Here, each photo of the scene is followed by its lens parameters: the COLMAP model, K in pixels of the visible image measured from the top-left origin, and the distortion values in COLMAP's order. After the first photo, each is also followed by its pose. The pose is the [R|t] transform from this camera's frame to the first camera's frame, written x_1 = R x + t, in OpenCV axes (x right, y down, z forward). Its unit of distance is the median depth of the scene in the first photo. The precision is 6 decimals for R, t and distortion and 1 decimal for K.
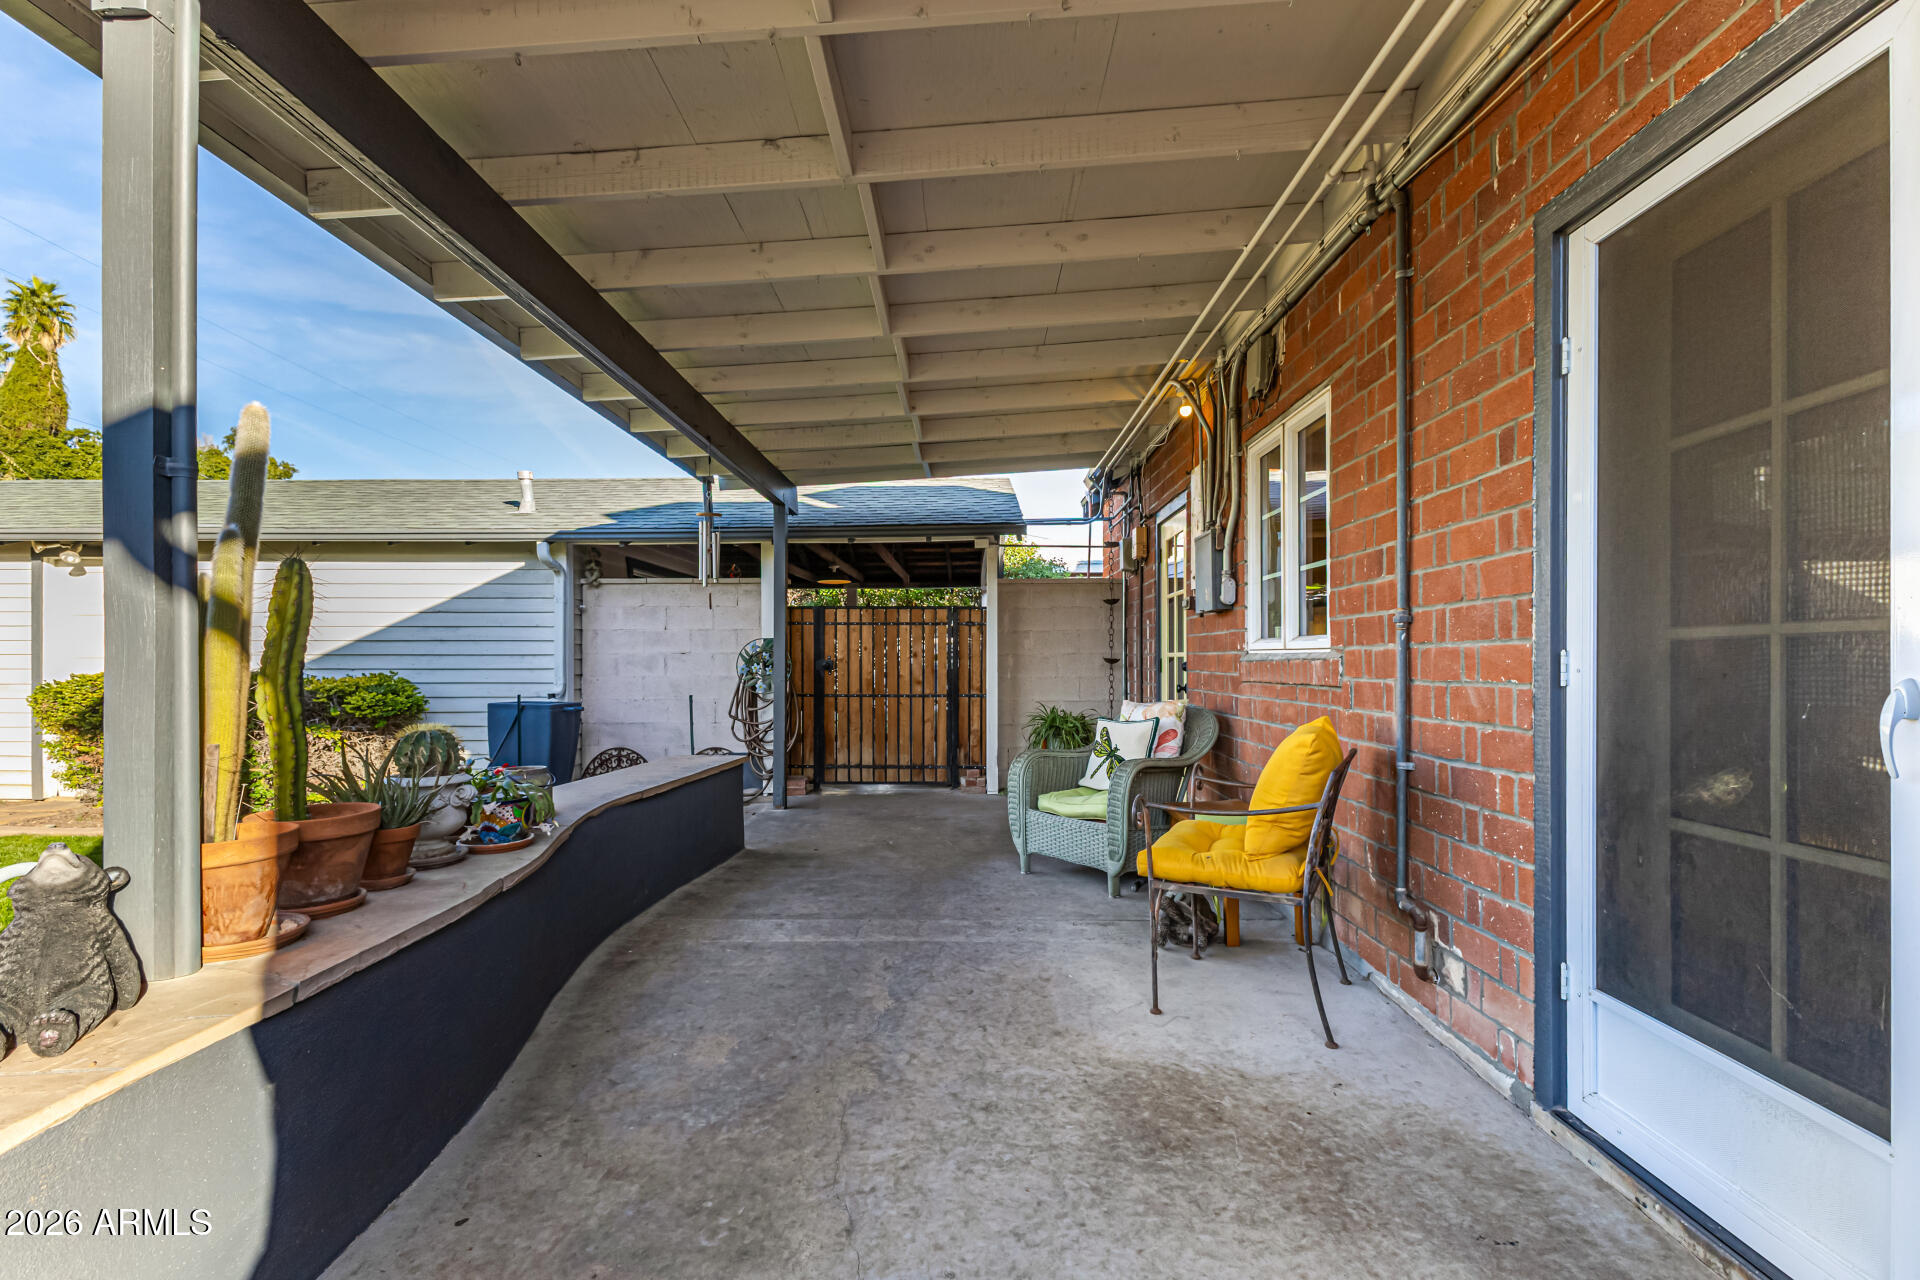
lens RADIAL K [[845.3, 0, 955.9], [0, 845.3, 655.4], [0, 0, 1]] dist [0.016764, 0.000840]
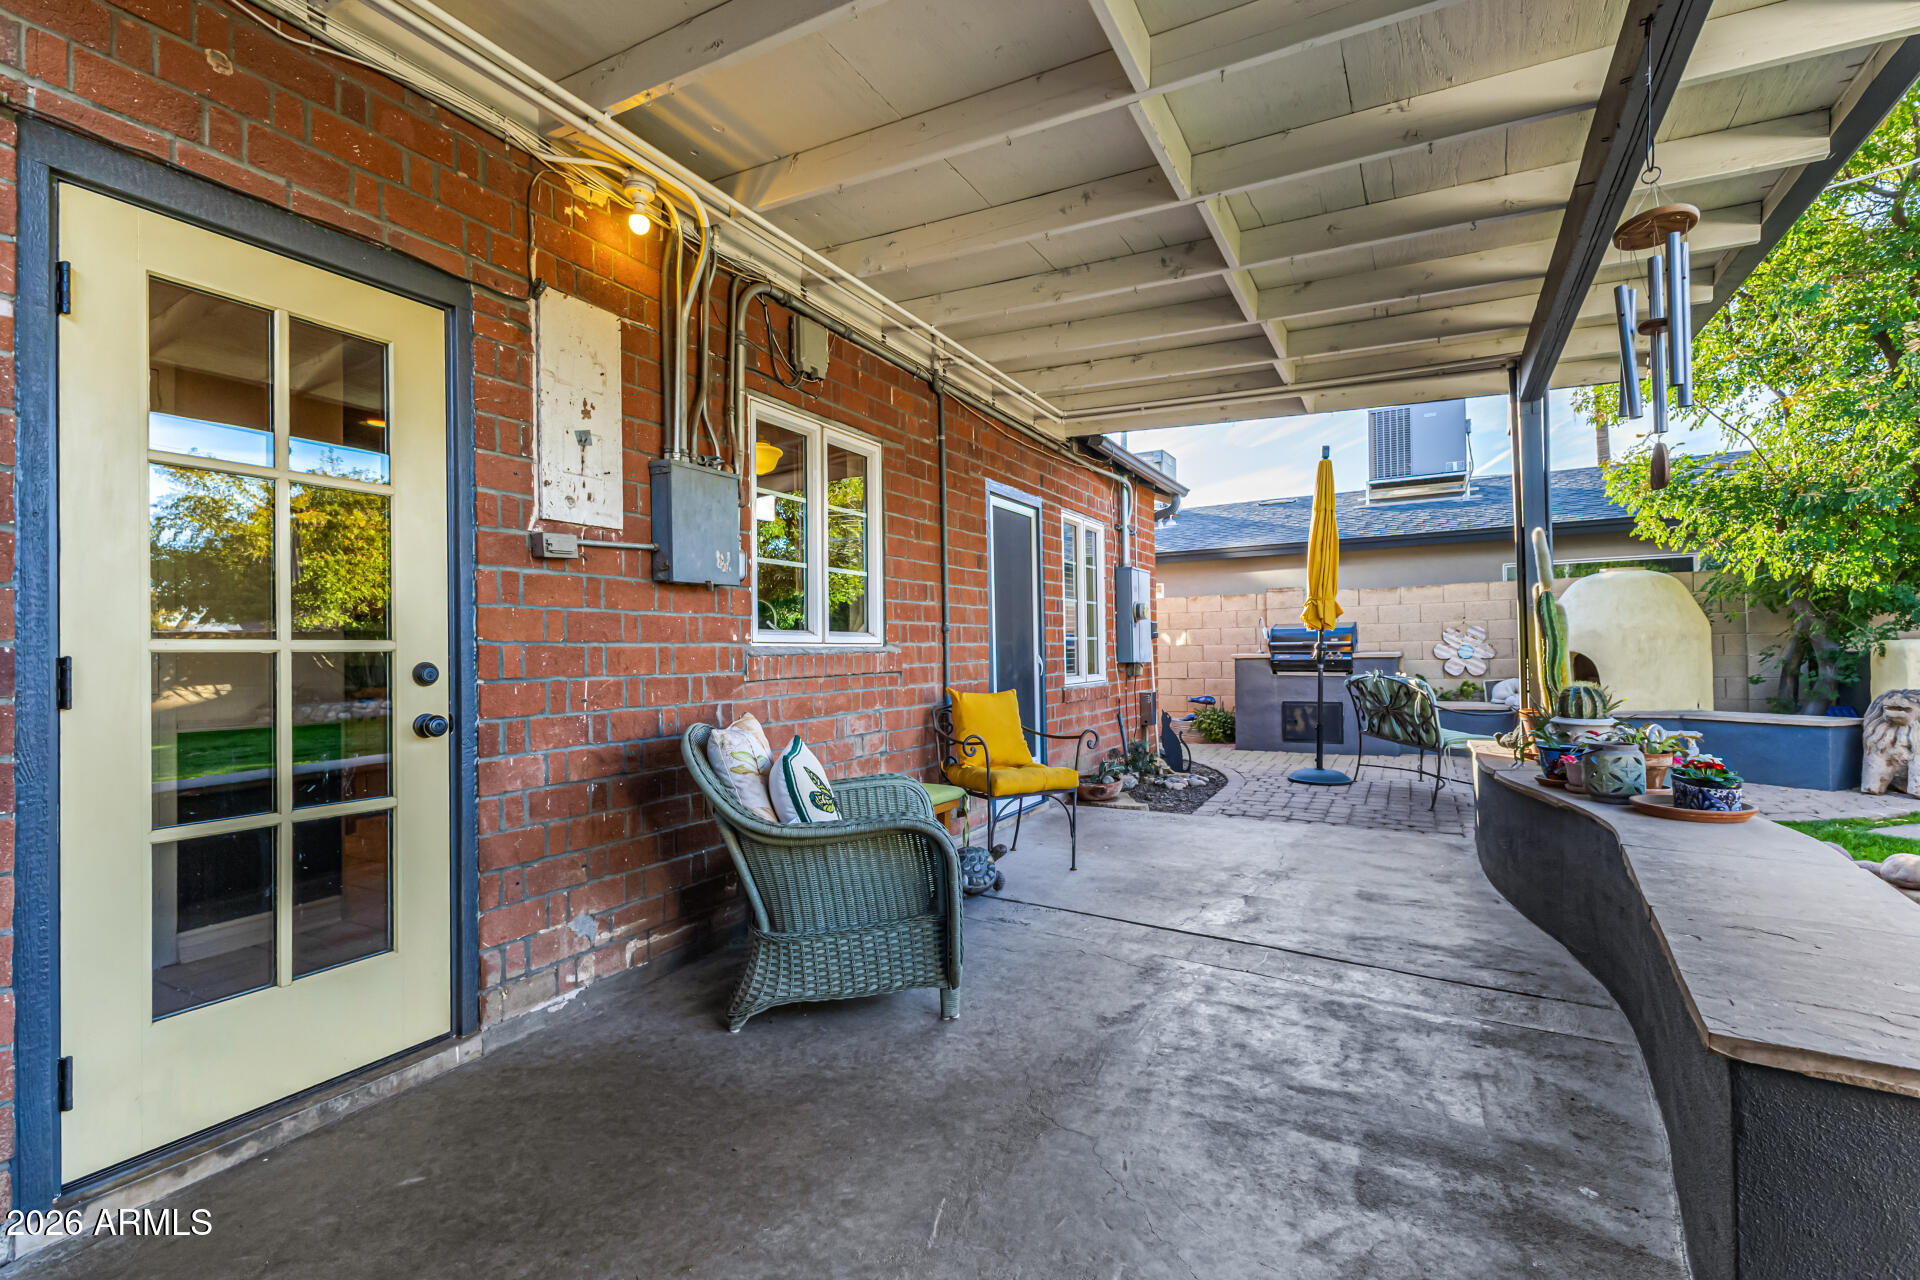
lens RADIAL K [[845.3, 0, 955.9], [0, 845.3, 655.4], [0, 0, 1]] dist [0.016764, 0.000840]
pose [[-0.878659, 0.015412, 0.477202, -0.318404], [0.015821, 0.999870, -0.003162, 0.017748], [-0.477188, 0.004771, -0.878788, 2.379320]]
